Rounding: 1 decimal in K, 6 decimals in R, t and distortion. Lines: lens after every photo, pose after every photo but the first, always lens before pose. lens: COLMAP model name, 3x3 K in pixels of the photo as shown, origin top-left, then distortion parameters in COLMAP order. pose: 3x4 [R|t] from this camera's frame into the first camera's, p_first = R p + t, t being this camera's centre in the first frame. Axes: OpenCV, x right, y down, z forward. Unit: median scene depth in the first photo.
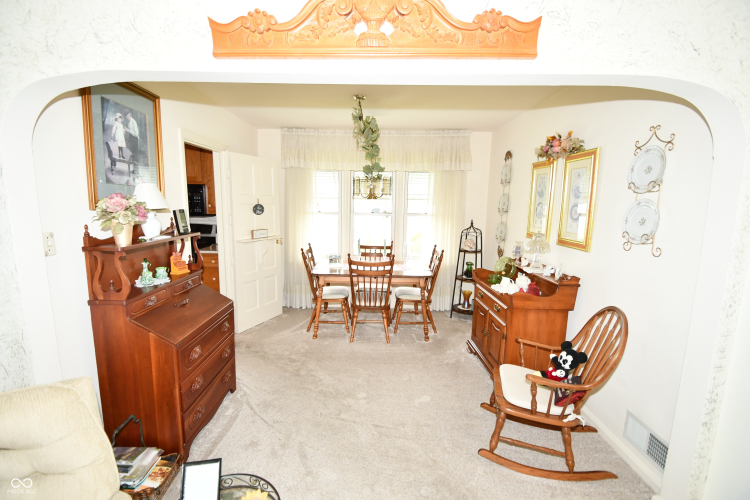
lens RADIAL K [[330.6, 0, 367.8], [0, 330.6, 249.6], [0, 0, 1]] dist [-0.000275, -0.000969]
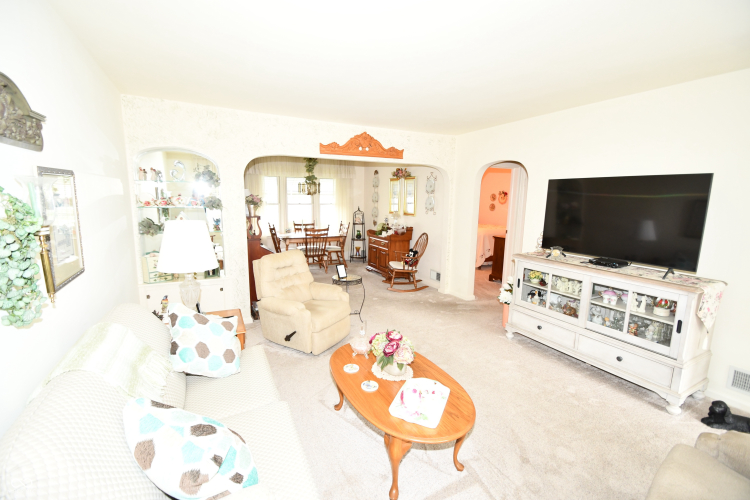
lens RADIAL K [[330.6, 0, 367.8], [0, 330.6, 249.6], [0, 0, 1]] dist [-0.000275, -0.000969]
pose [[0.890182, -0.074951, 0.449398, -0.762626], [0.064773, 0.997176, 0.038005, 0.130040], [-0.450978, -0.004723, 0.892523, -1.031291]]
